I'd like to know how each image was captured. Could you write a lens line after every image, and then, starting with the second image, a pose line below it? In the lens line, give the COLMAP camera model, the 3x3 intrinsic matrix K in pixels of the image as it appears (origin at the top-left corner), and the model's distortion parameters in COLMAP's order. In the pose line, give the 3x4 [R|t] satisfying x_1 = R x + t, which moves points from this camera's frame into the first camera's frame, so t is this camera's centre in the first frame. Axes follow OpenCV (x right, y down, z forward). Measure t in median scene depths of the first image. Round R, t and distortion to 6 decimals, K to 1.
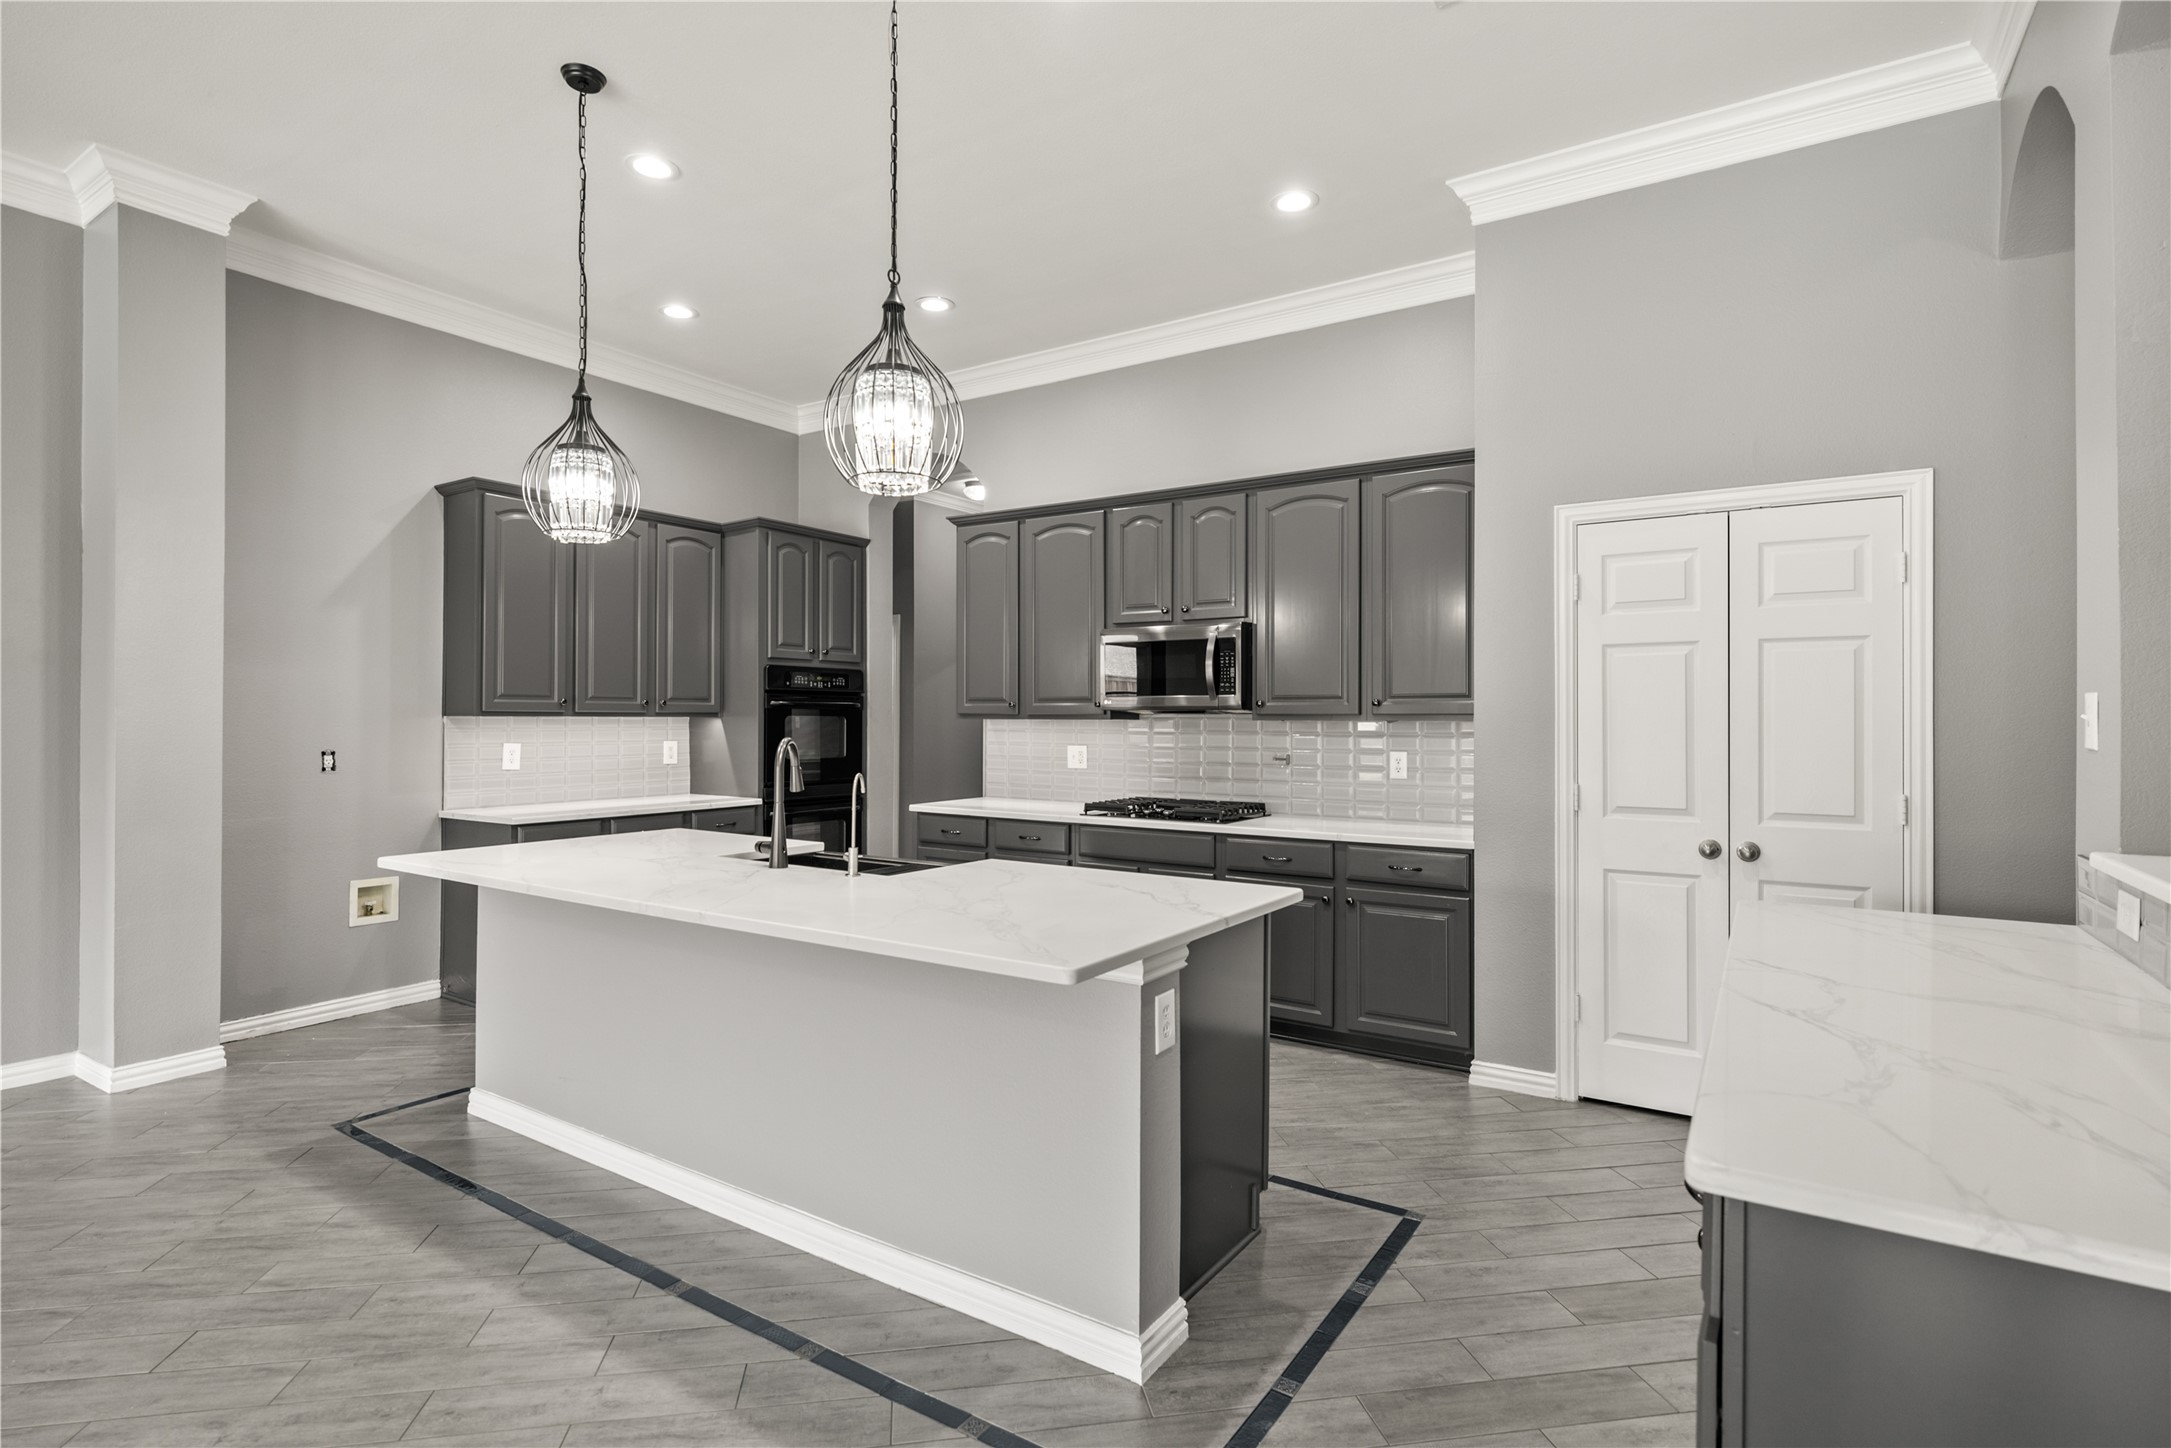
lens RADIAL K [[1068.8, 0, 1086.8], [0, 1068.8, 713.7], [0, 0, 1]] dist [-0.004061, -0.001633]
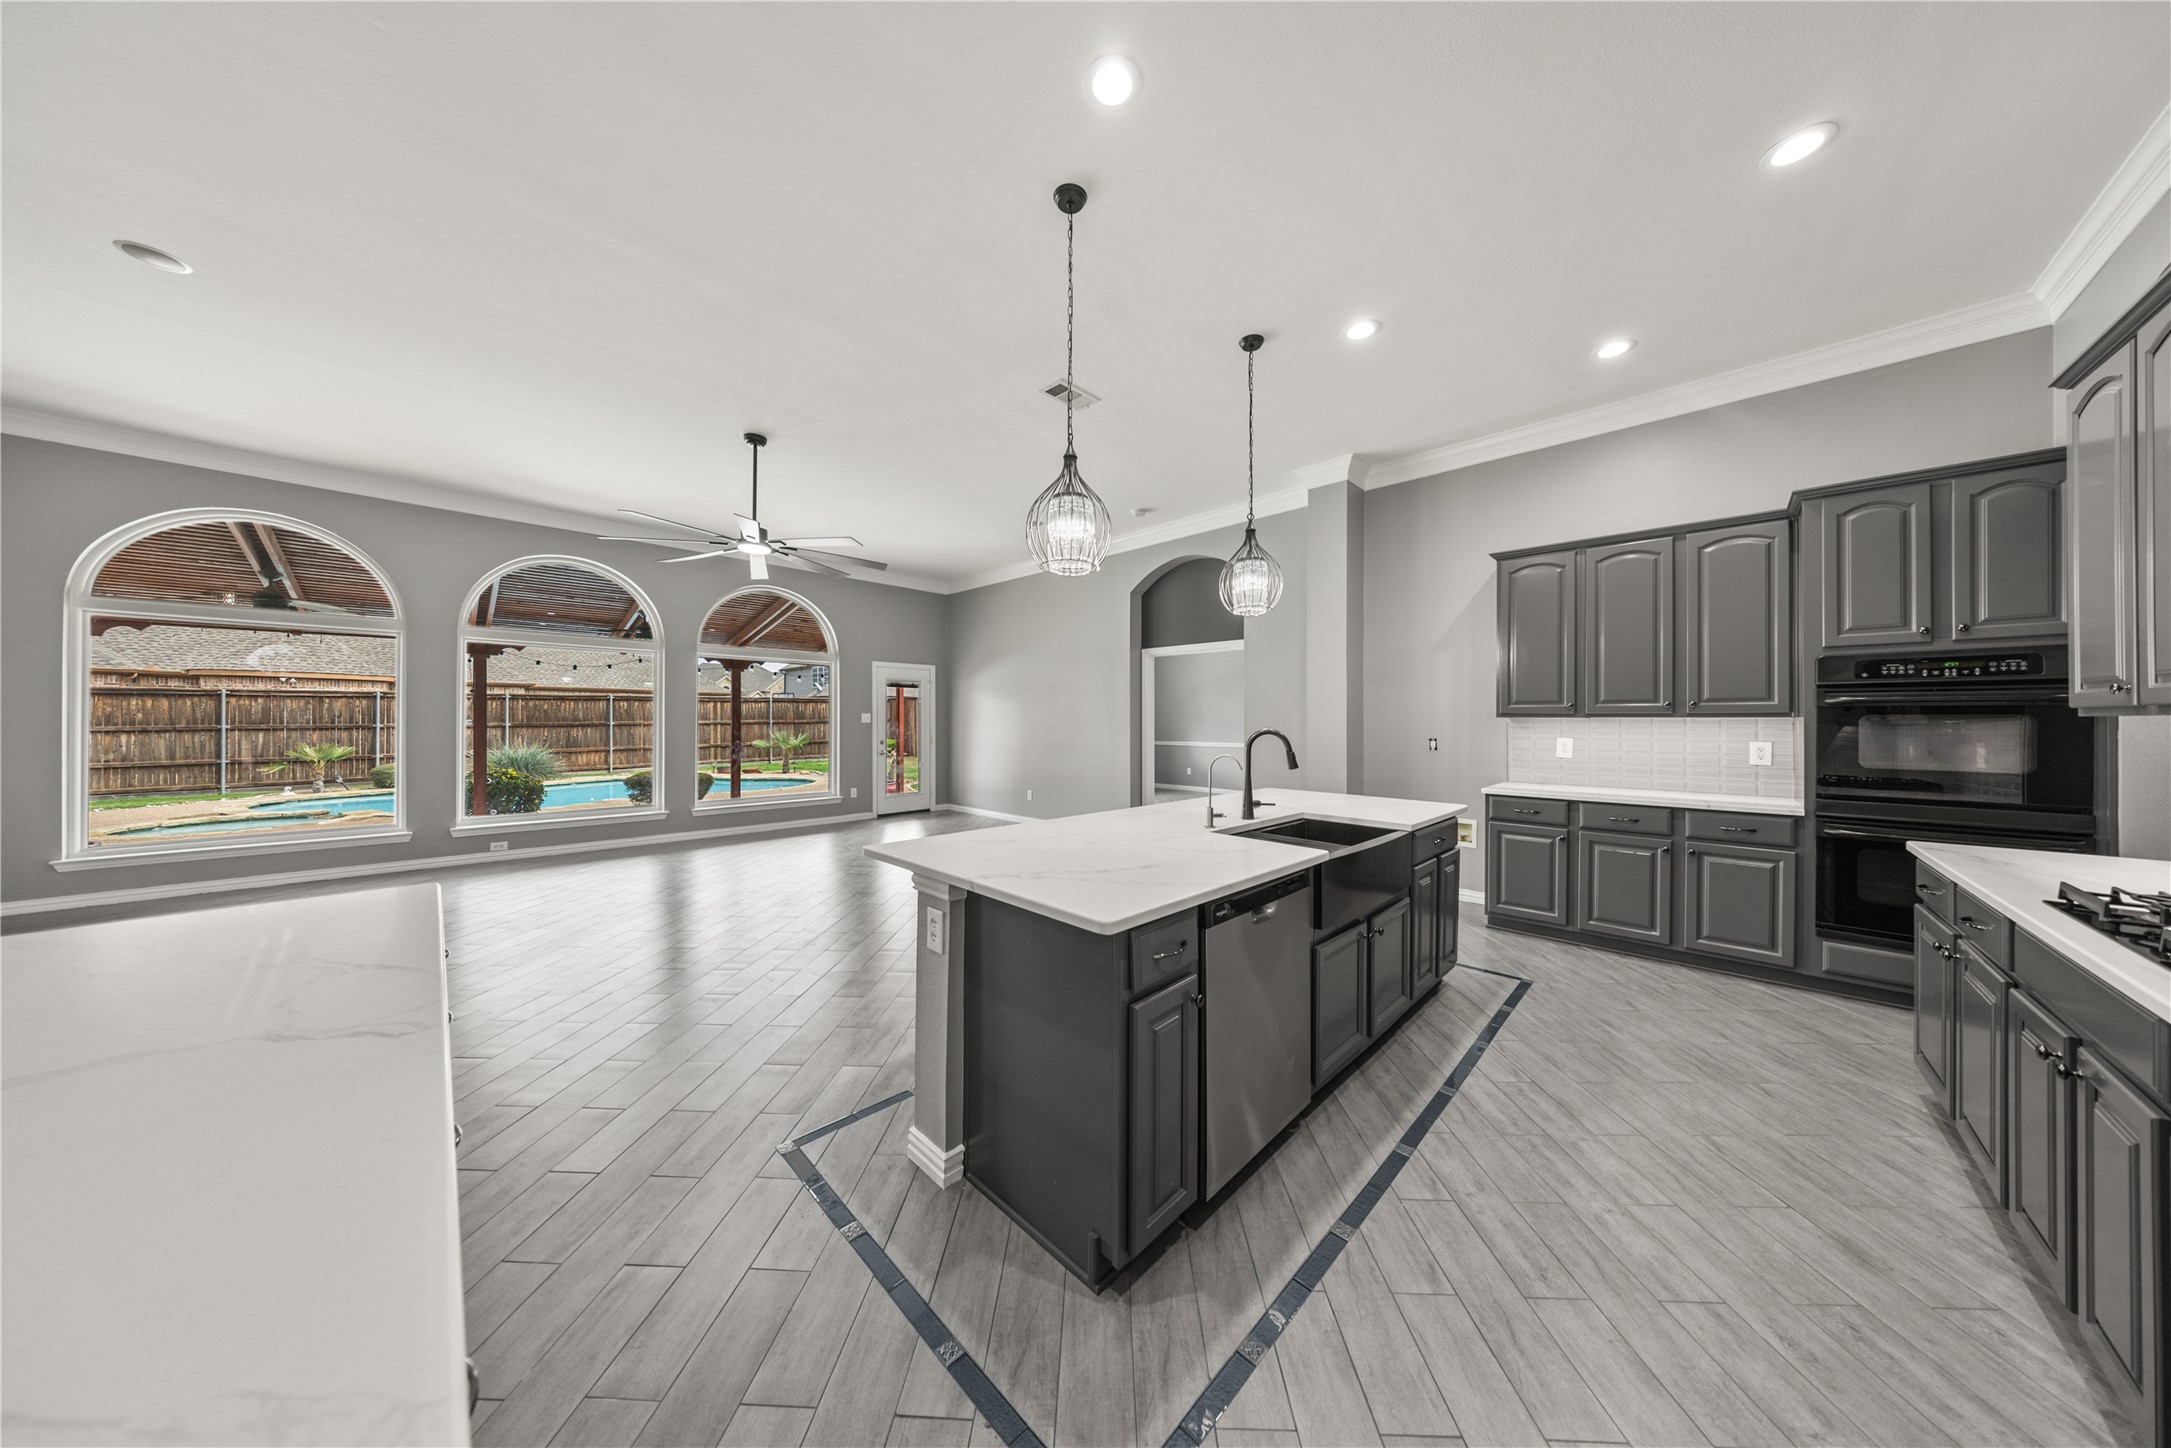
lens RADIAL K [[640.4, 0, 1093.3], [0, 640.4, 720.5], [0, 0, 1]] dist [-0.003302, -0.000412]
pose [[-0.191432, -0.004925, -0.981493, 0.432980], [-0.000303, 0.999988, -0.004959, 0.012050], [0.981506, -0.000652, -0.191431, 0.700077]]
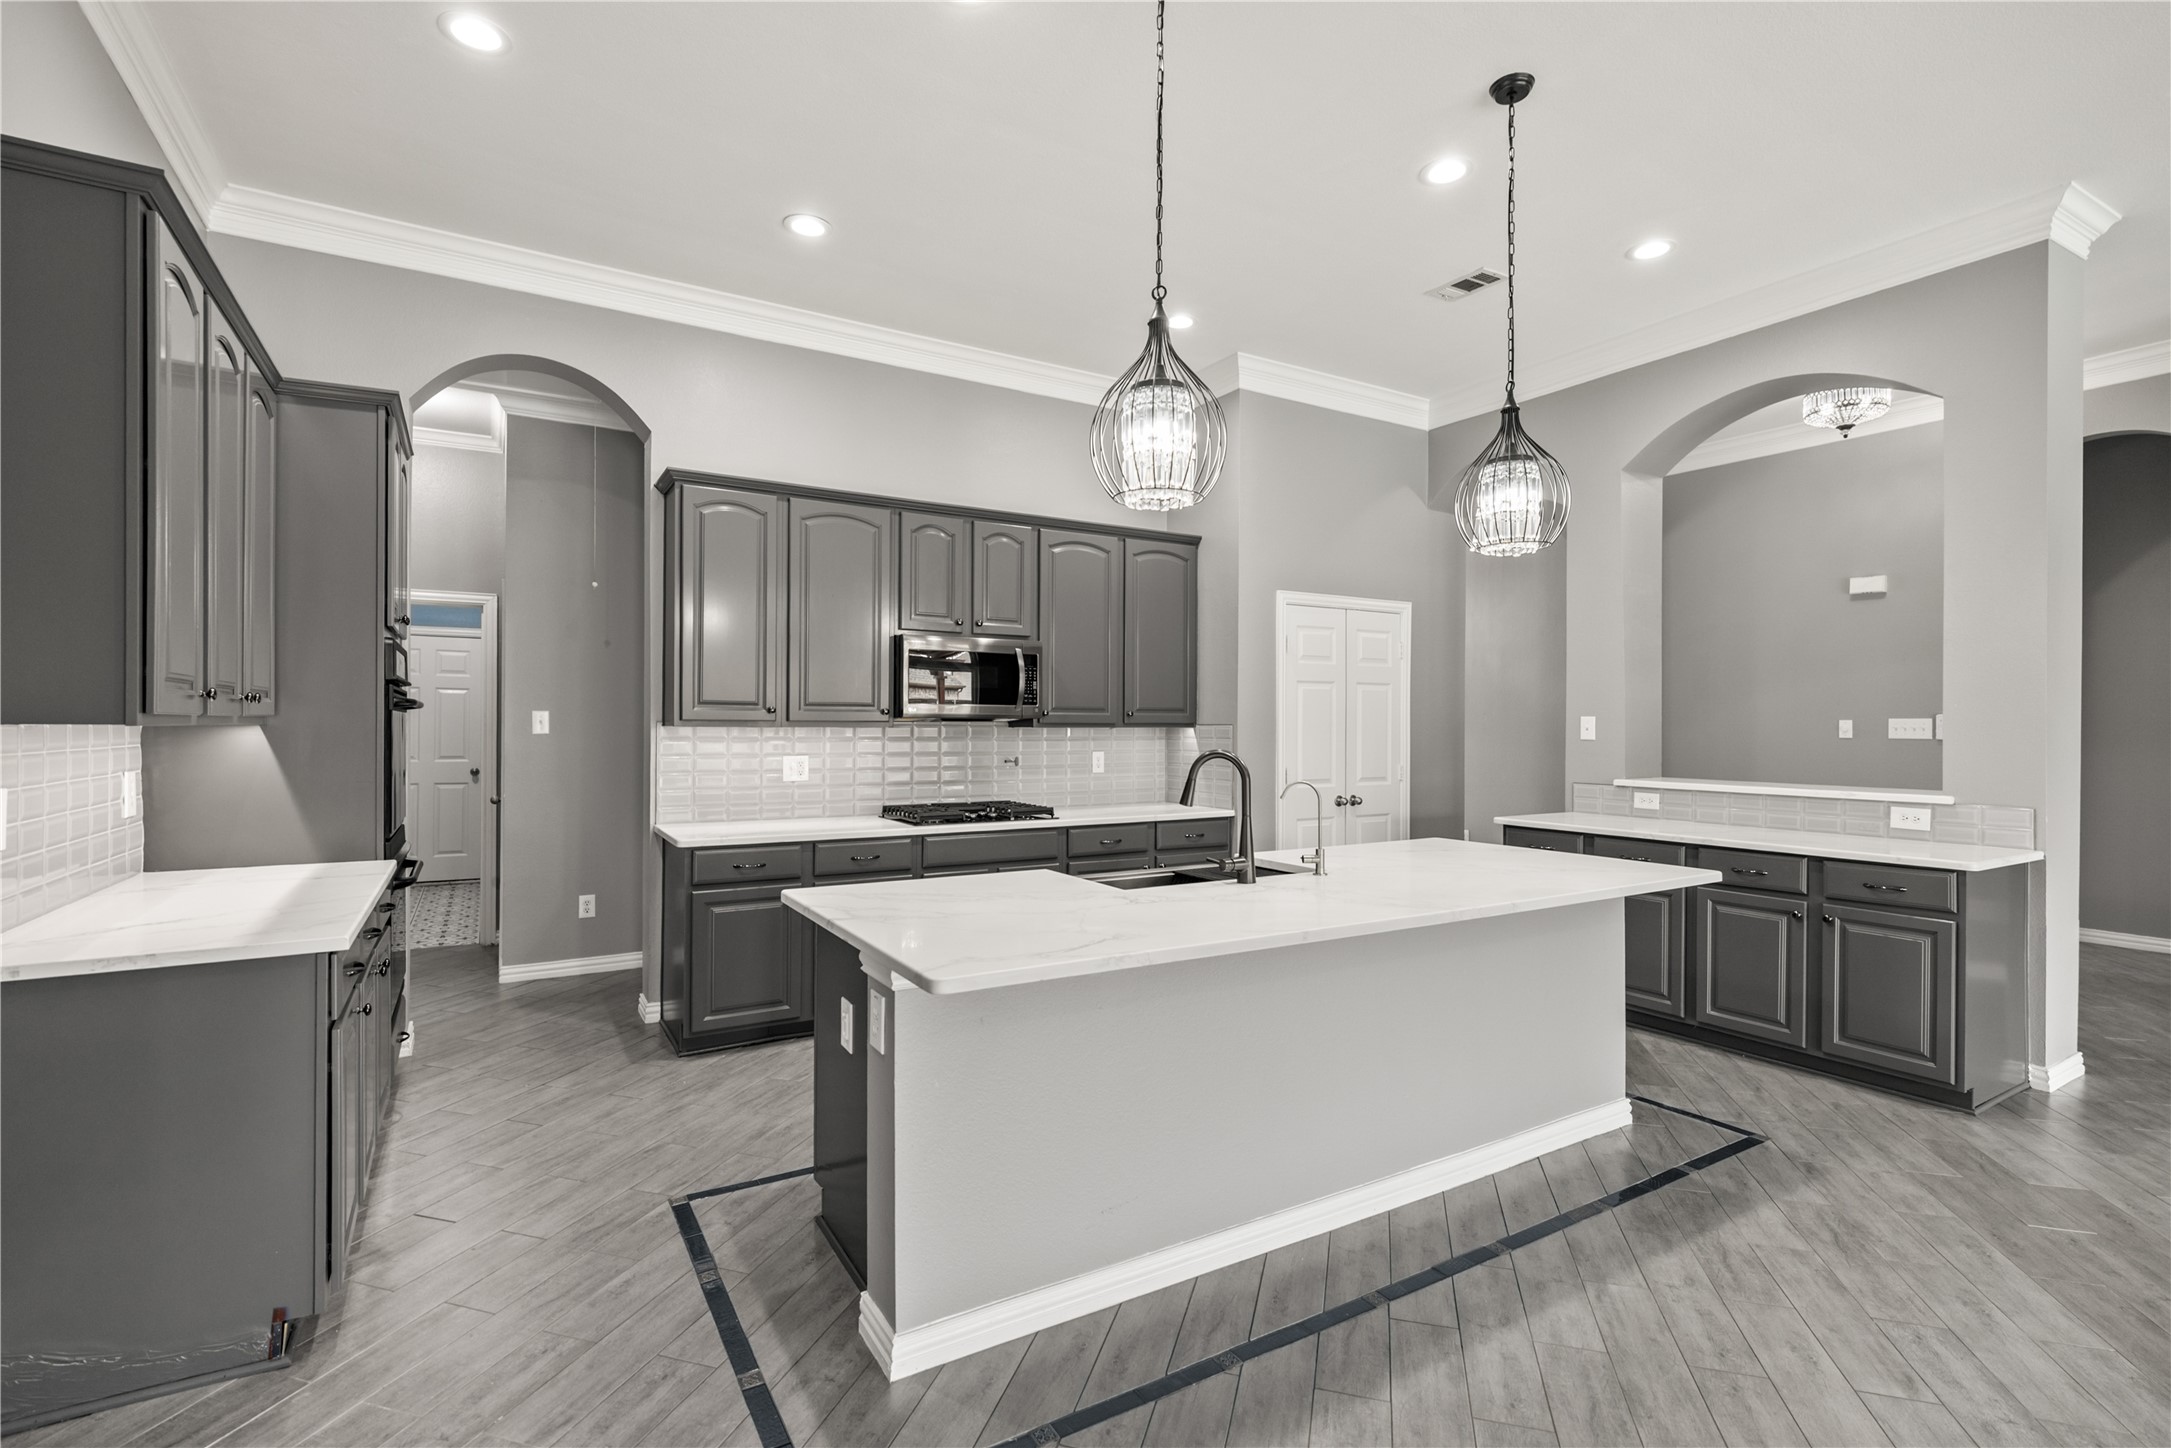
lens RADIAL K [[992.2, 0, 1078.9], [0, 992.2, 723.1], [0, 0, 1]] dist [-0.005360, 0.000163]
pose [[0.437574, 0.000405, 0.899182, -0.854534], [-0.006943, 0.999972, 0.002929, -0.002256], [-0.899156, -0.007525, 0.437564, 0.542469]]
